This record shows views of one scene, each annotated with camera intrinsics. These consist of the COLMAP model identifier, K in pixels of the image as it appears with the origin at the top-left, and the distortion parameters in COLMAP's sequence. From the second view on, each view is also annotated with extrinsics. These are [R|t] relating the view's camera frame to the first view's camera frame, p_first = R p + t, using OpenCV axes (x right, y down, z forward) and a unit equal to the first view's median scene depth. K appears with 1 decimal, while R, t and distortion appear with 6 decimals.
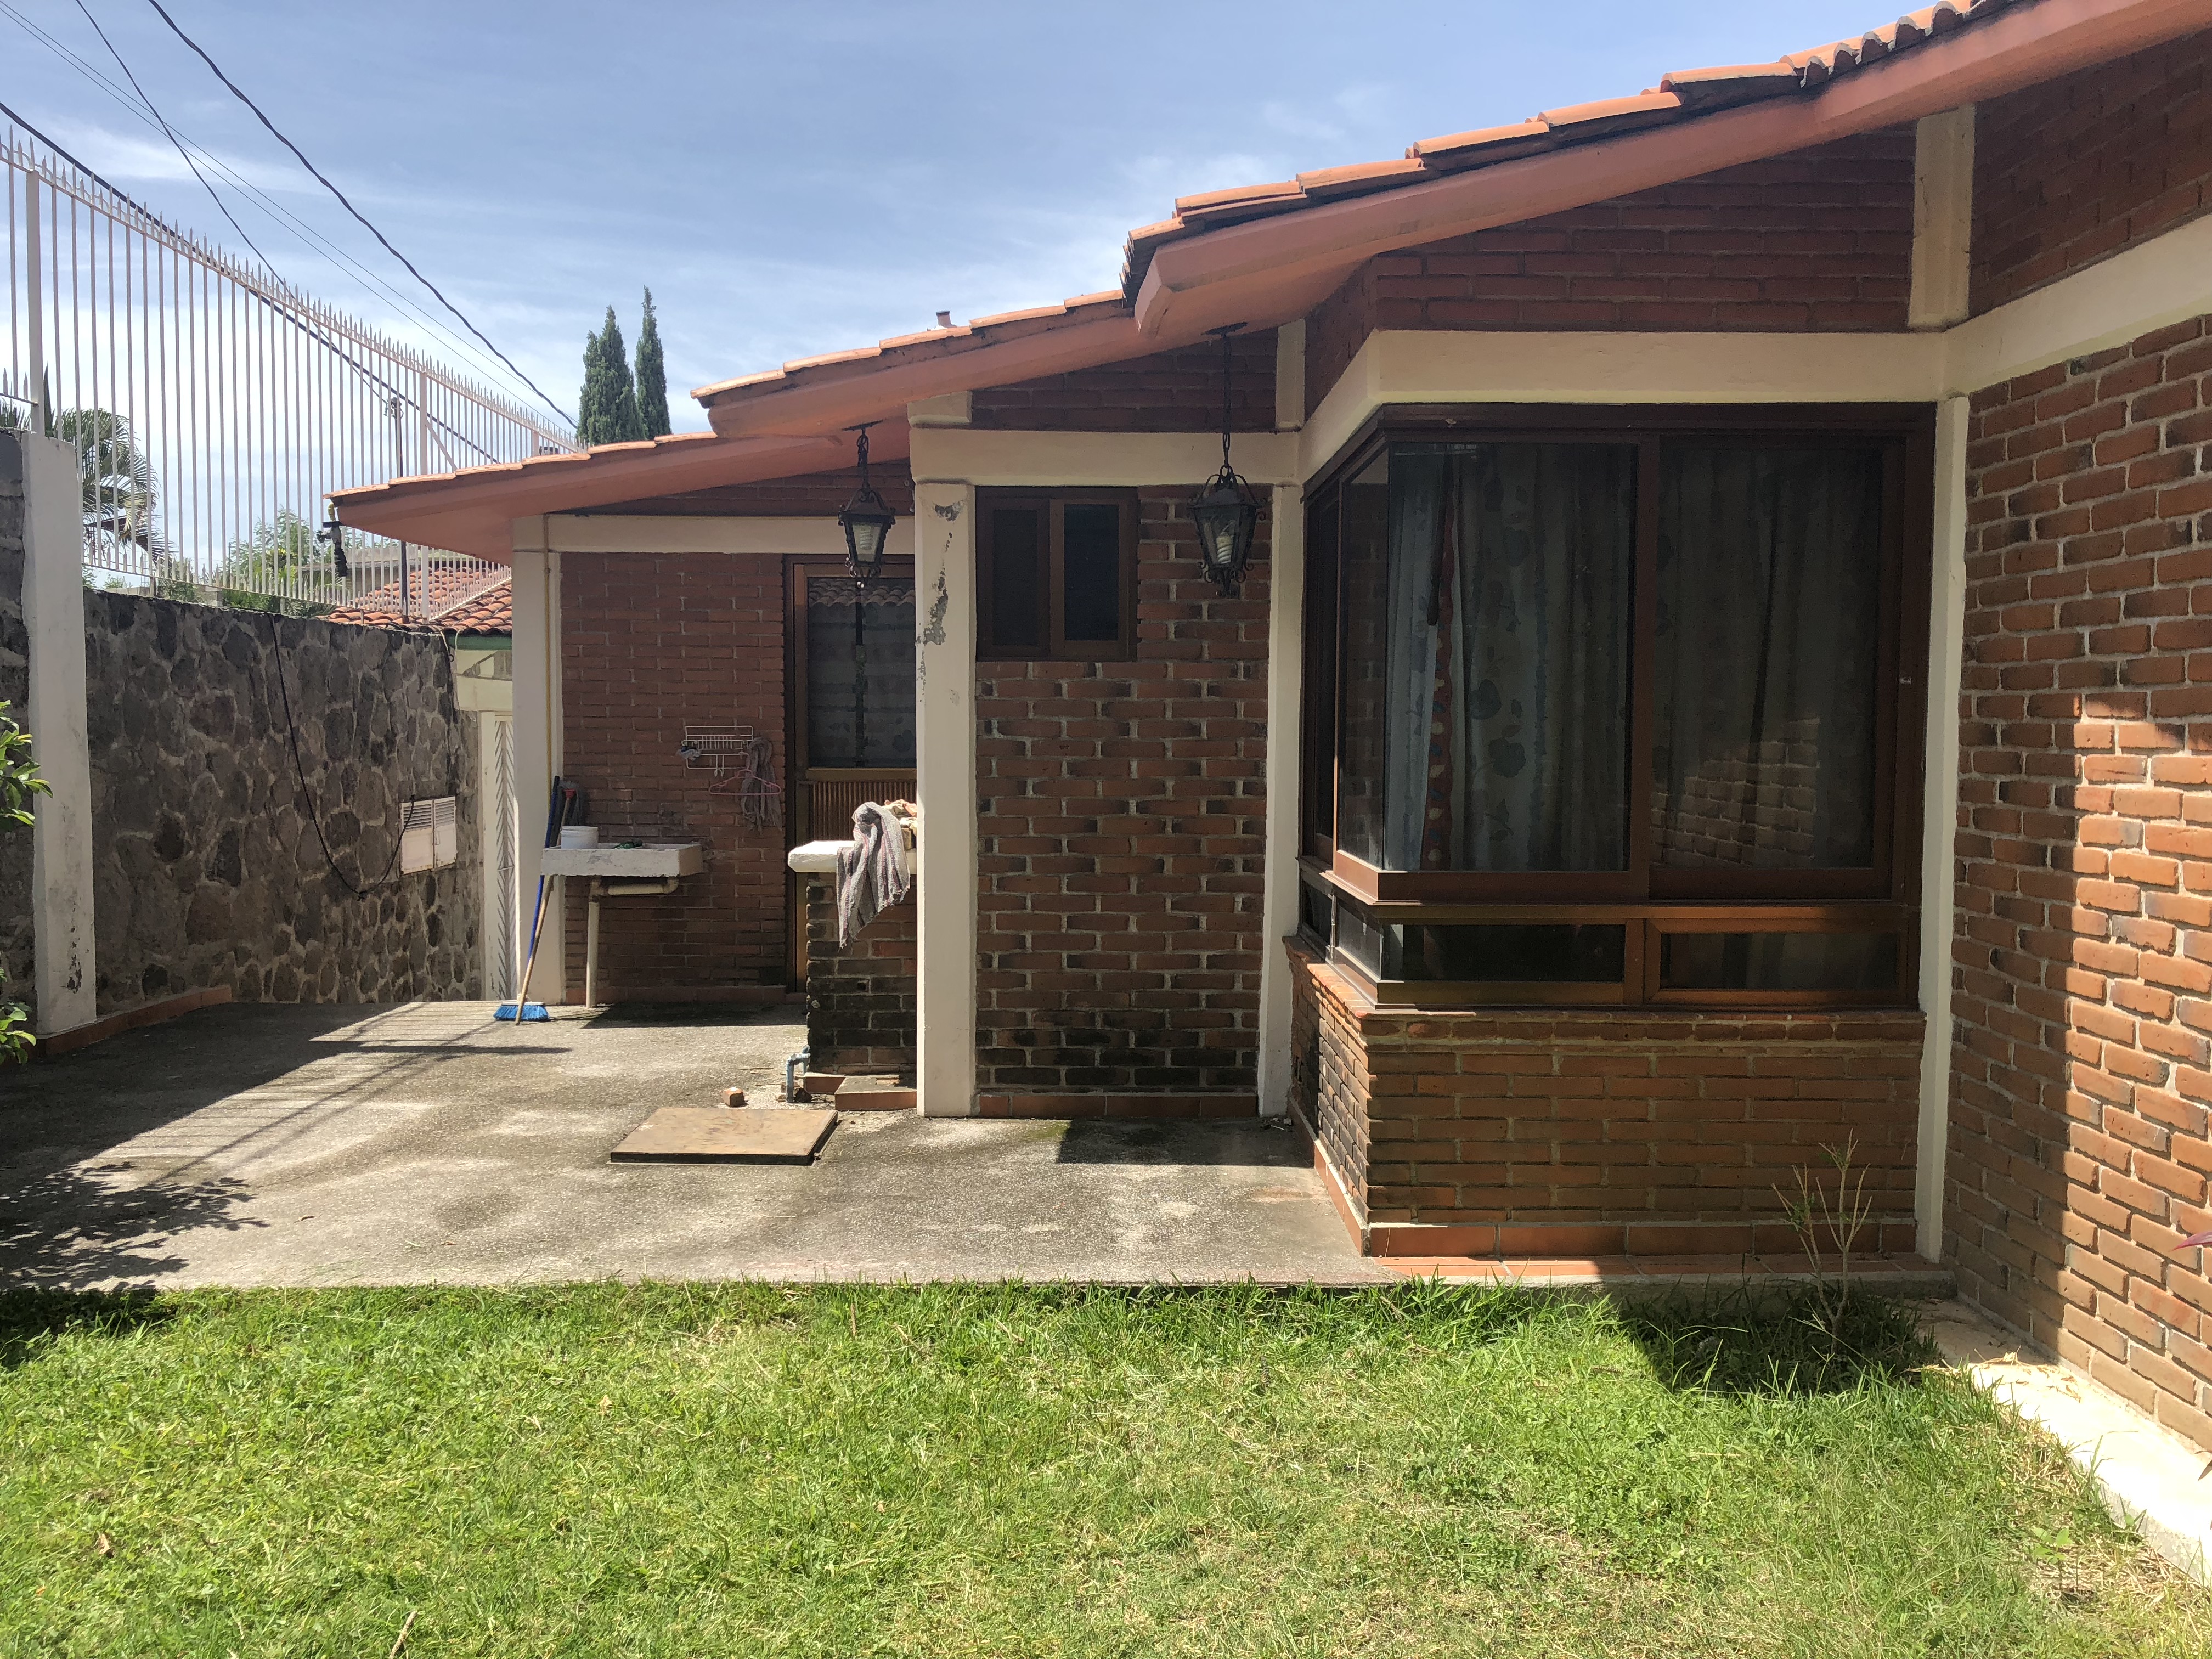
lens RADIAL K [[1800.2, 0, 1103.6], [0, 1800.2, 832.4], [0, 0, 1]] dist [0.042065, -0.044773]
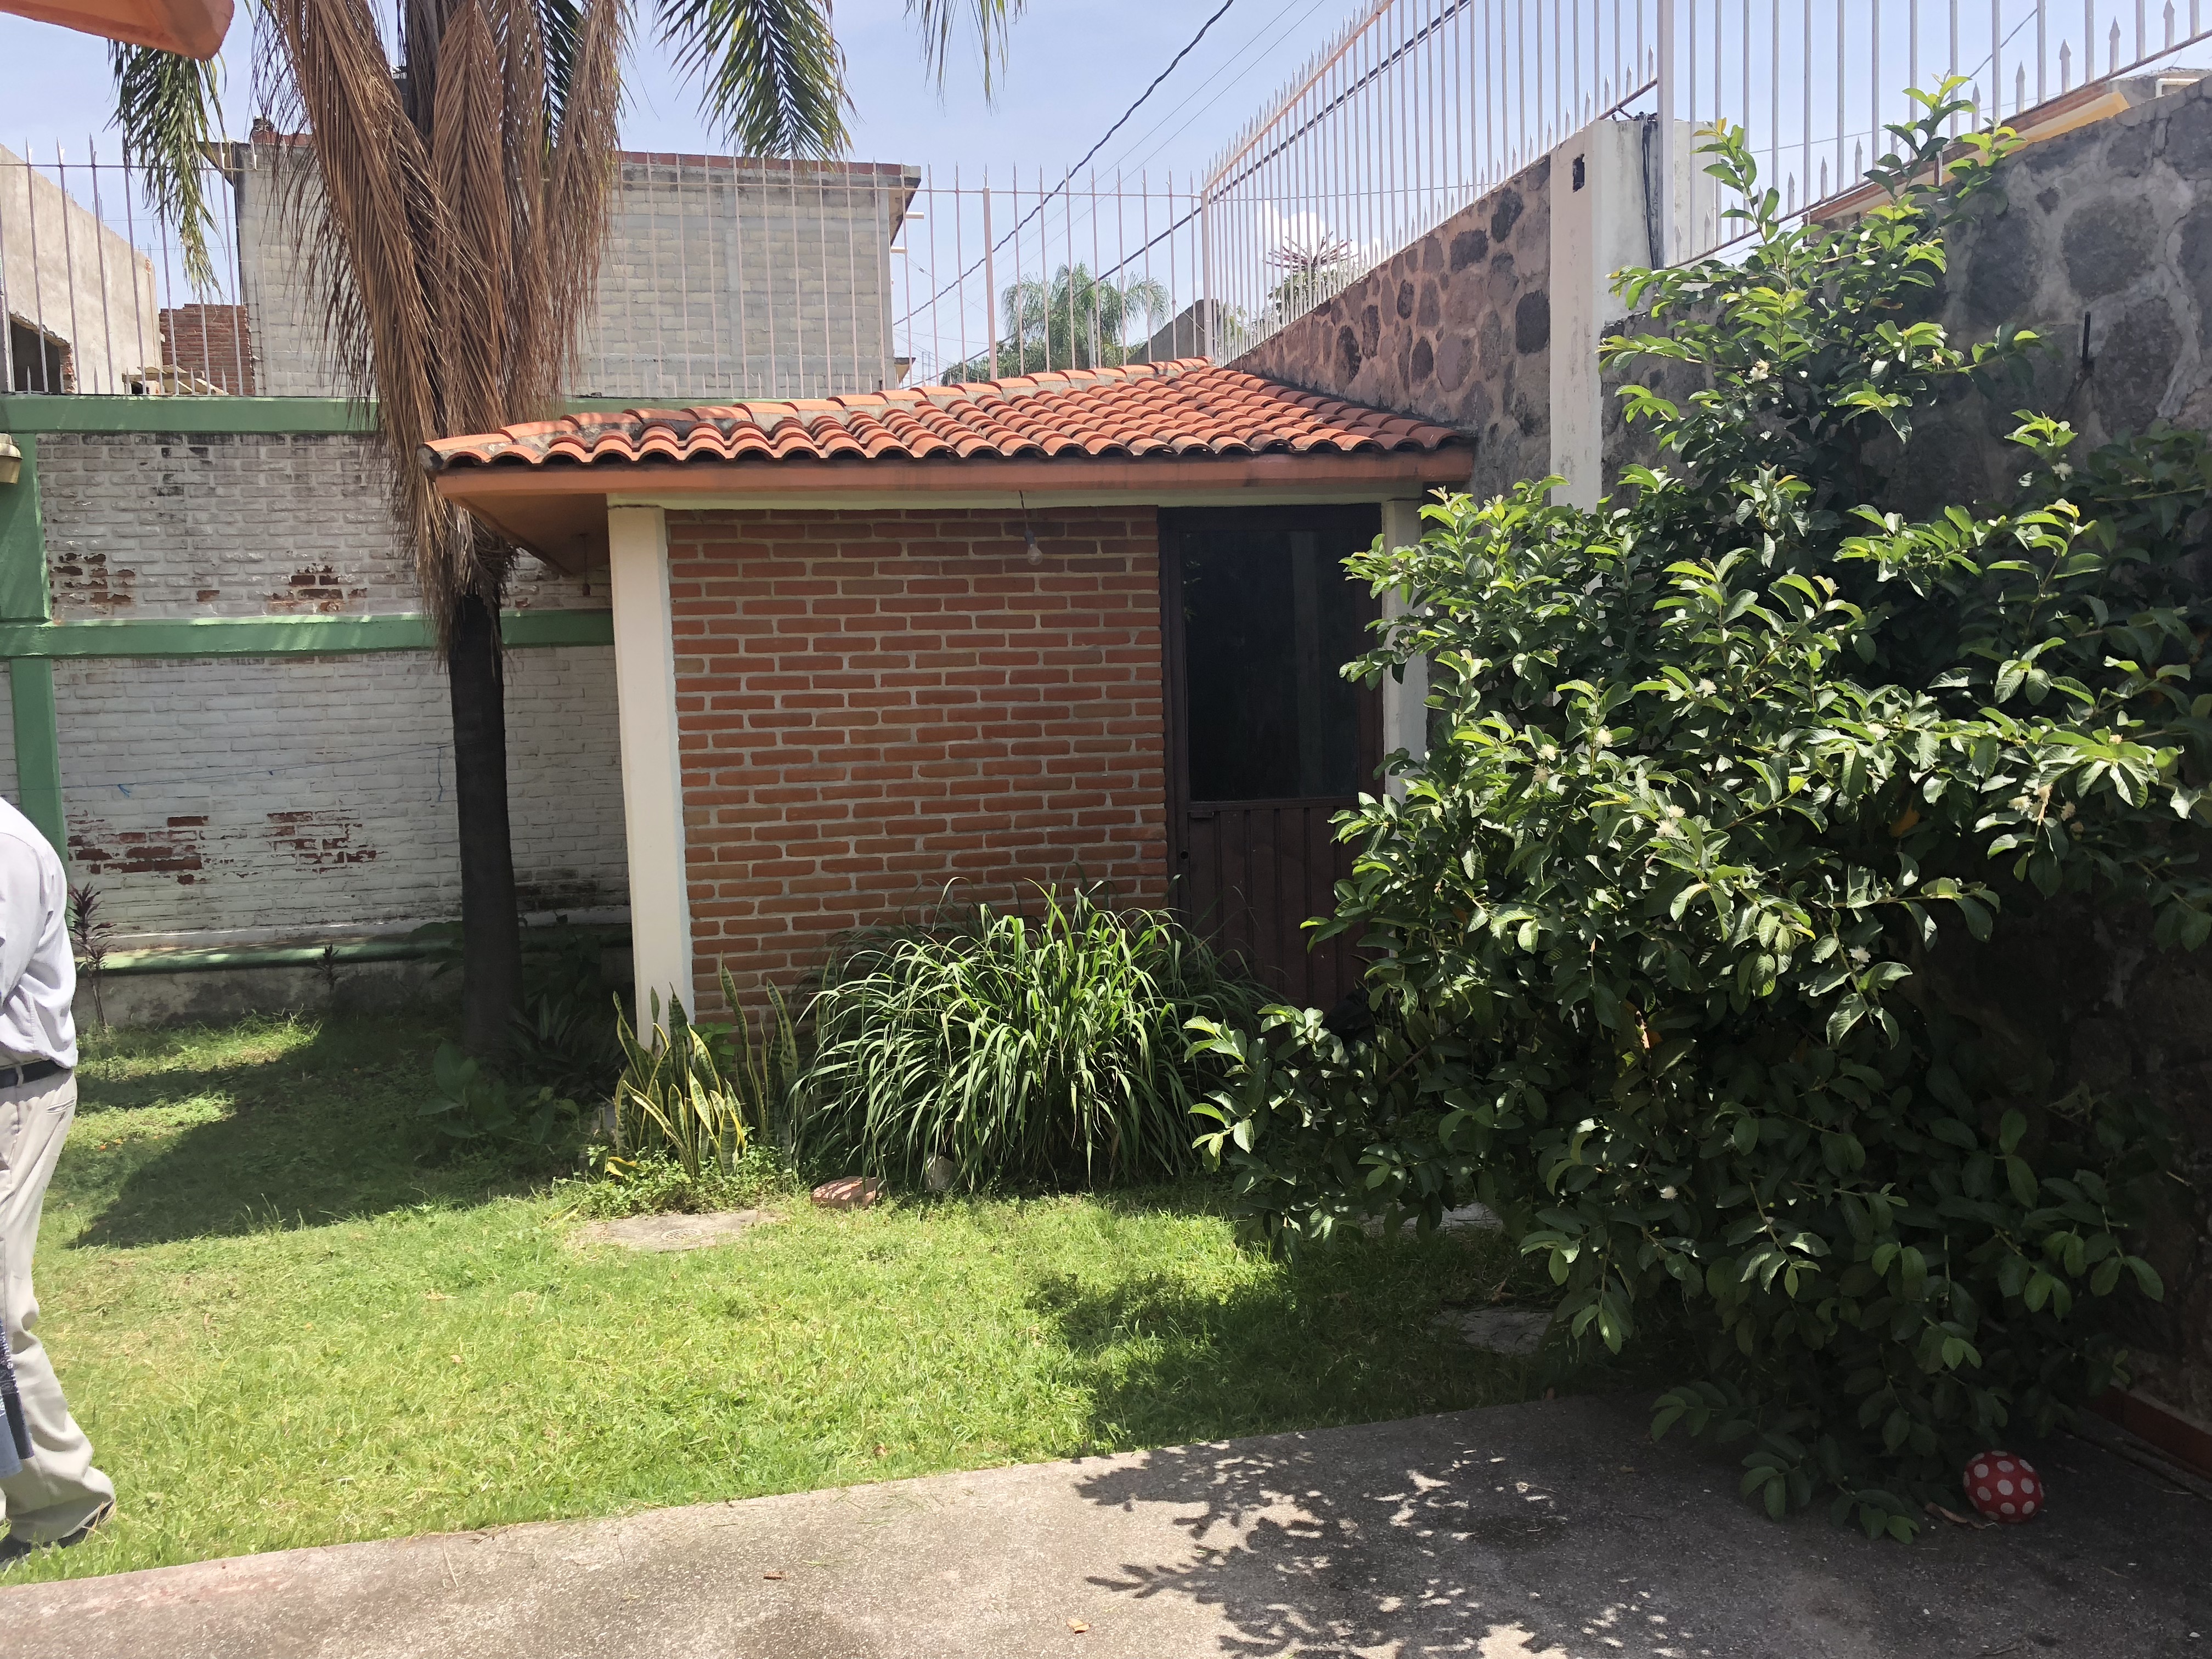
lens RADIAL K [[1800.2, 0, 1107.1], [0, 1800.2, 829.2], [0, 0, 1]] dist [0.042065, -0.044773]
pose [[-0.980375, 0.042318, -0.192544, -0.369181], [0.015940, 0.990507, 0.136535, -0.131328], [0.196494, 0.130787, -0.971743, 1.630552]]
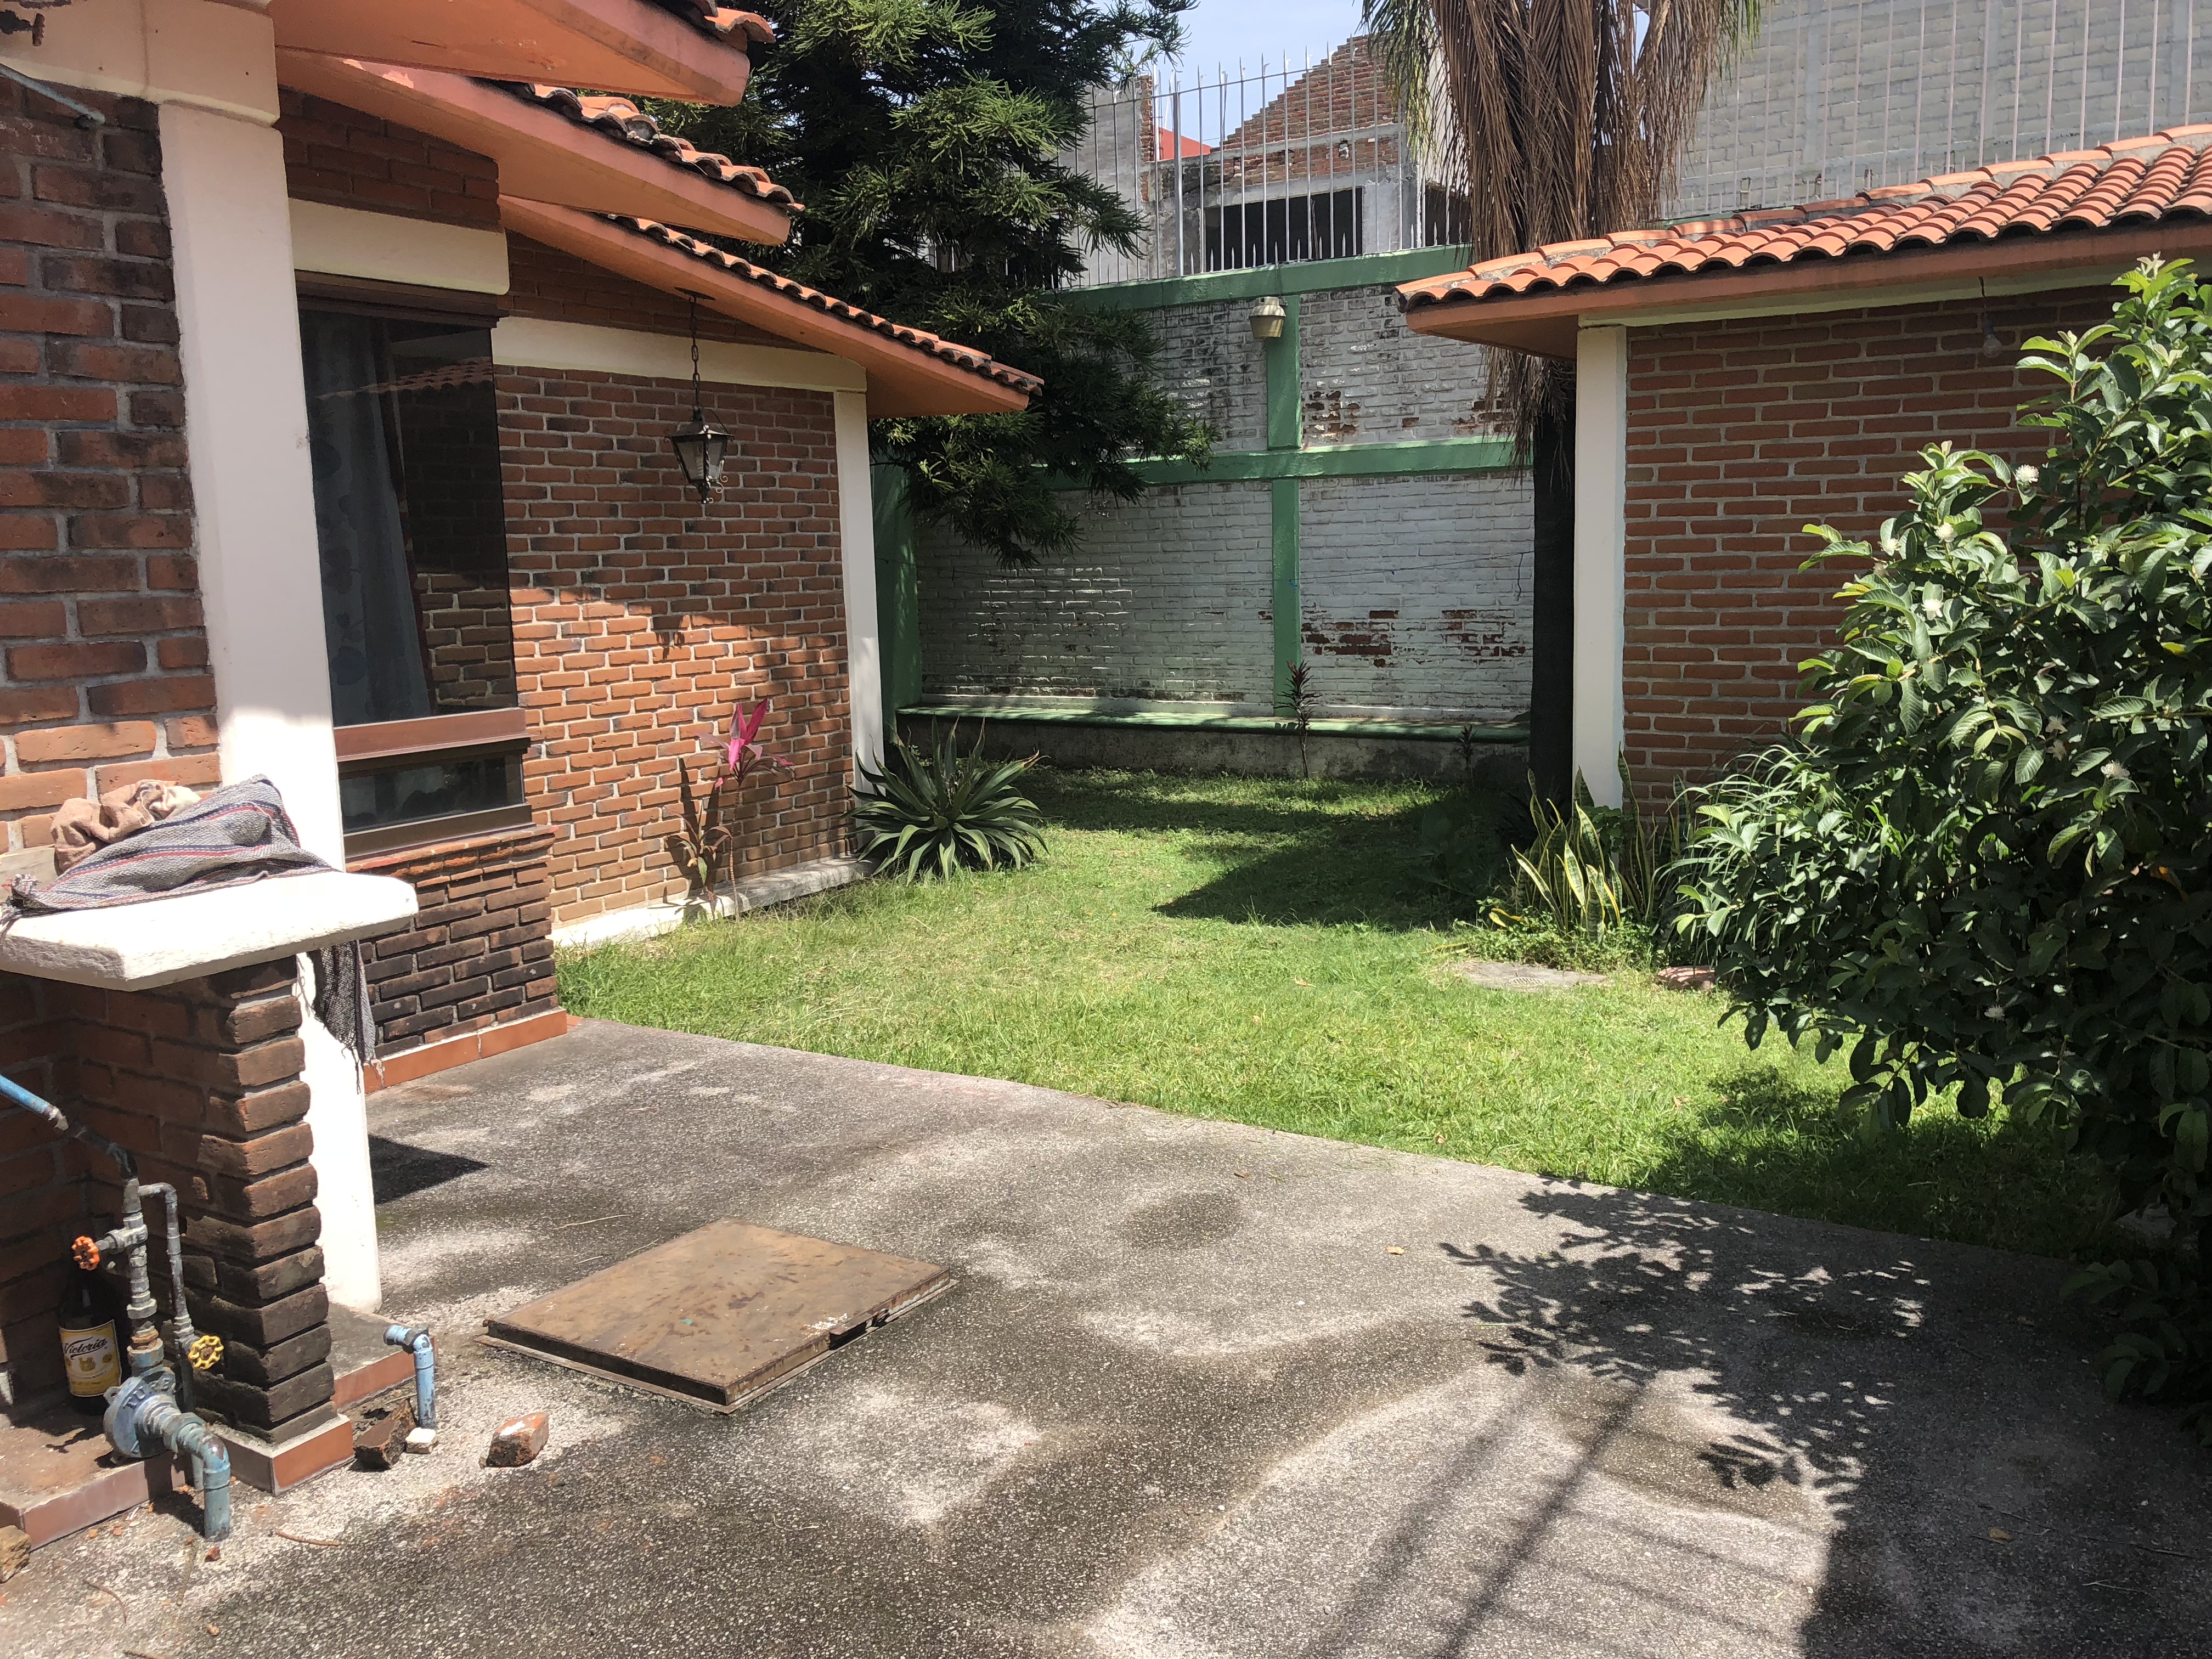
lens RADIAL K [[1800.2, 0, 1112.5], [0, 1800.2, 830.0], [0, 0, 1]] dist [0.042065, -0.044773]
pose [[-0.844589, -0.066234, 0.531303, -0.757253], [0.053187, 0.977032, 0.206349, -0.116418], [-0.532767, 0.202538, -0.821668, 1.708659]]
